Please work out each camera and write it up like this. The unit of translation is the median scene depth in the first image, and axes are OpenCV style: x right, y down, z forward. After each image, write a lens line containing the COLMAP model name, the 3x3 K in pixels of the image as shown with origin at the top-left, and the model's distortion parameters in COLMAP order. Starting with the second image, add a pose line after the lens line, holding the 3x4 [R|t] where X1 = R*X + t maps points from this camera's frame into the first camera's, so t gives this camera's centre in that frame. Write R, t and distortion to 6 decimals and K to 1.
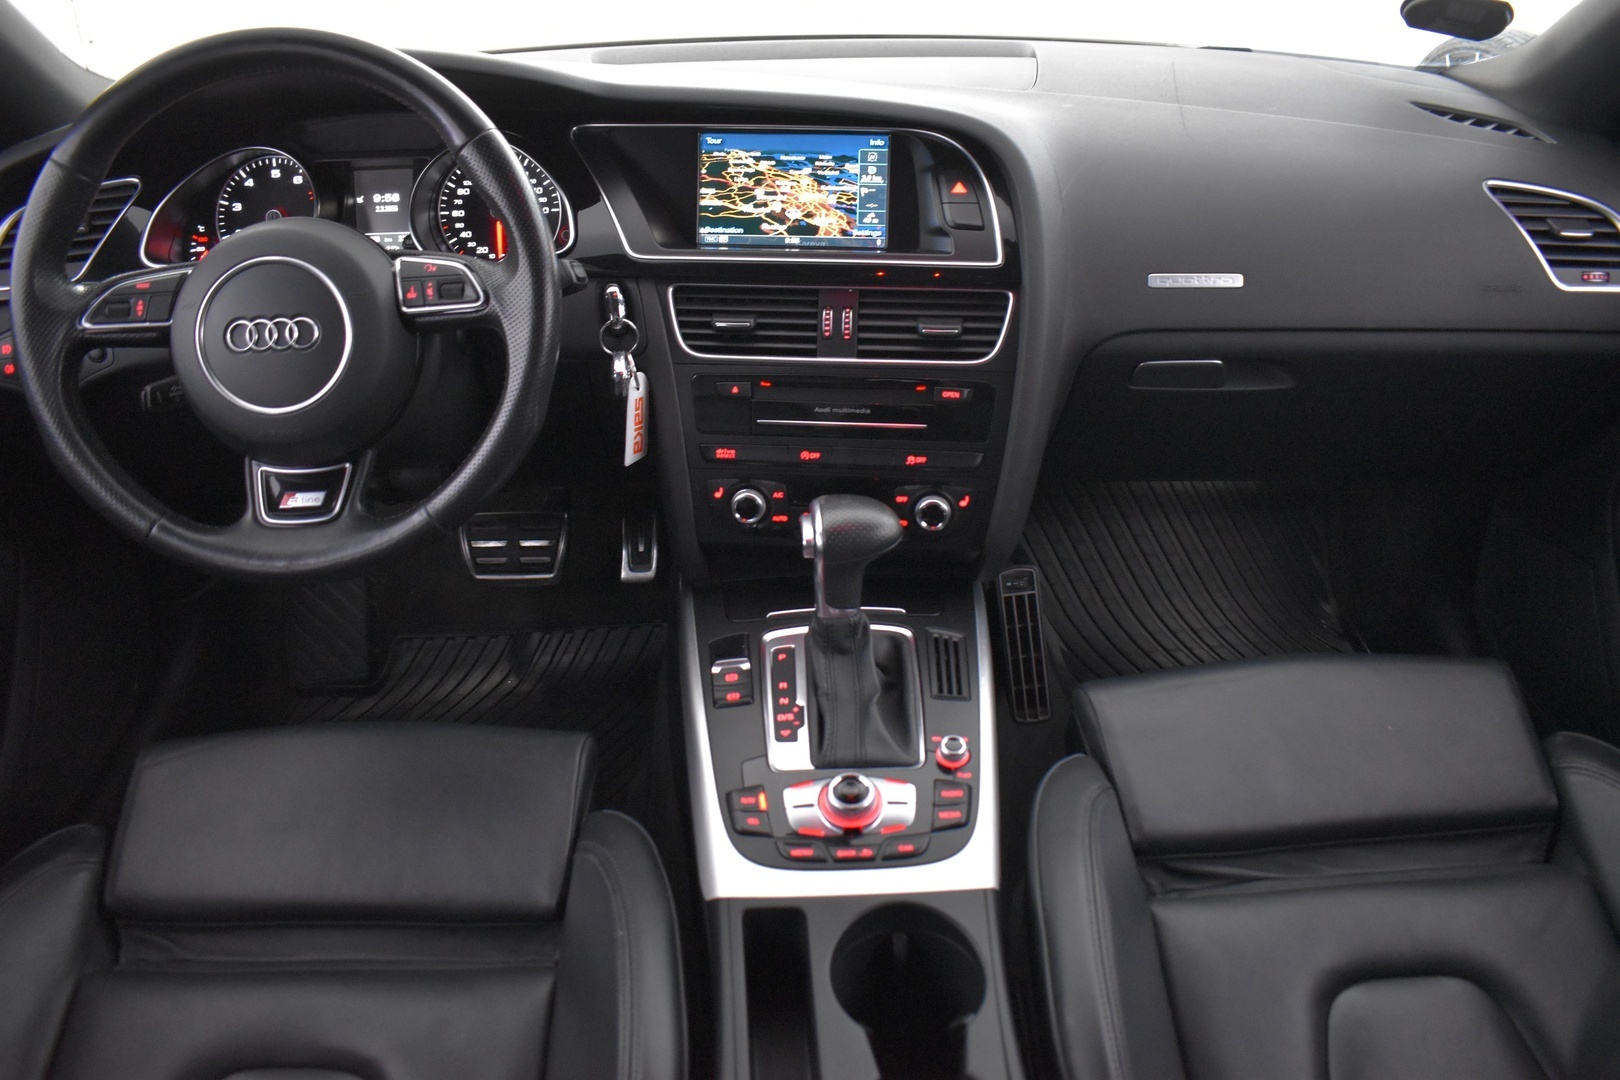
lens RADIAL K [[1257.4, 0, 812.2], [0, 1257.4, 544.4], [0, 0, 1]] dist [-0.089983, 0.012488]
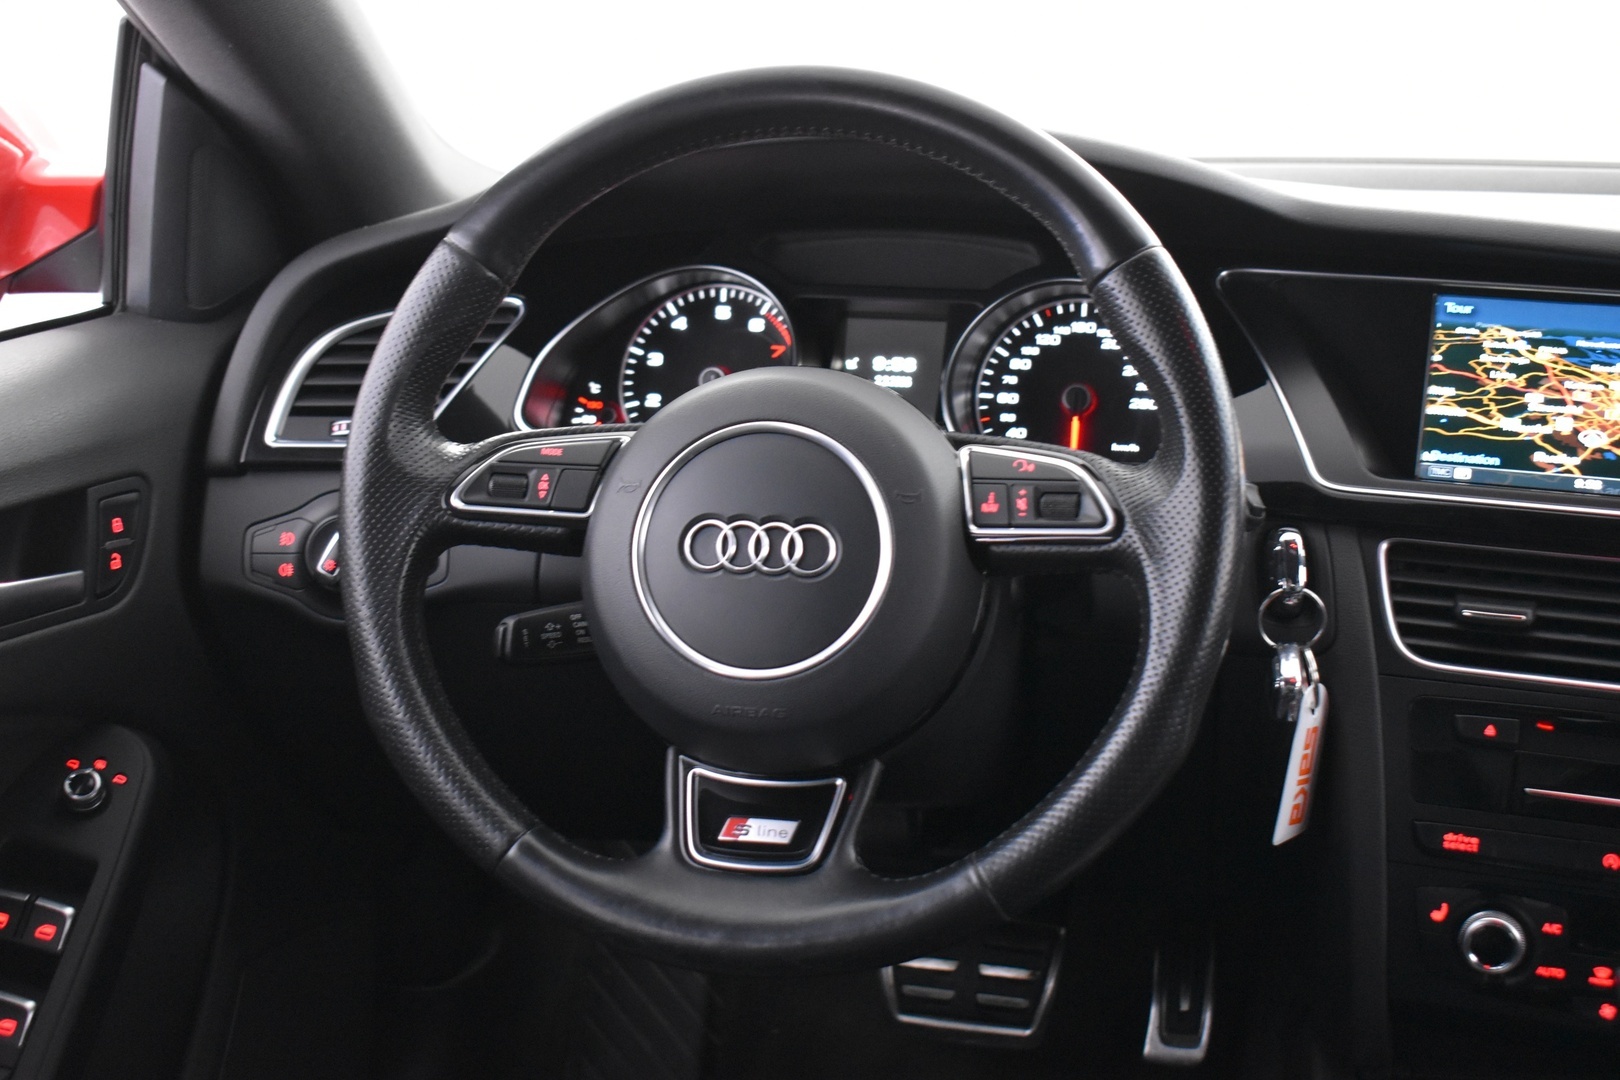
lens RADIAL K [[2066.3, 0, 812.2], [0, 2066.3, 538.0], [0, 0, 1]] dist [-0.064940, 0.000000]
pose [[0.966757, 0.078234, -0.243436, -0.137824], [-0.132013, 0.968059, -0.213154, 0.029256], [0.218985, 0.238205, 0.946205, 0.044641]]
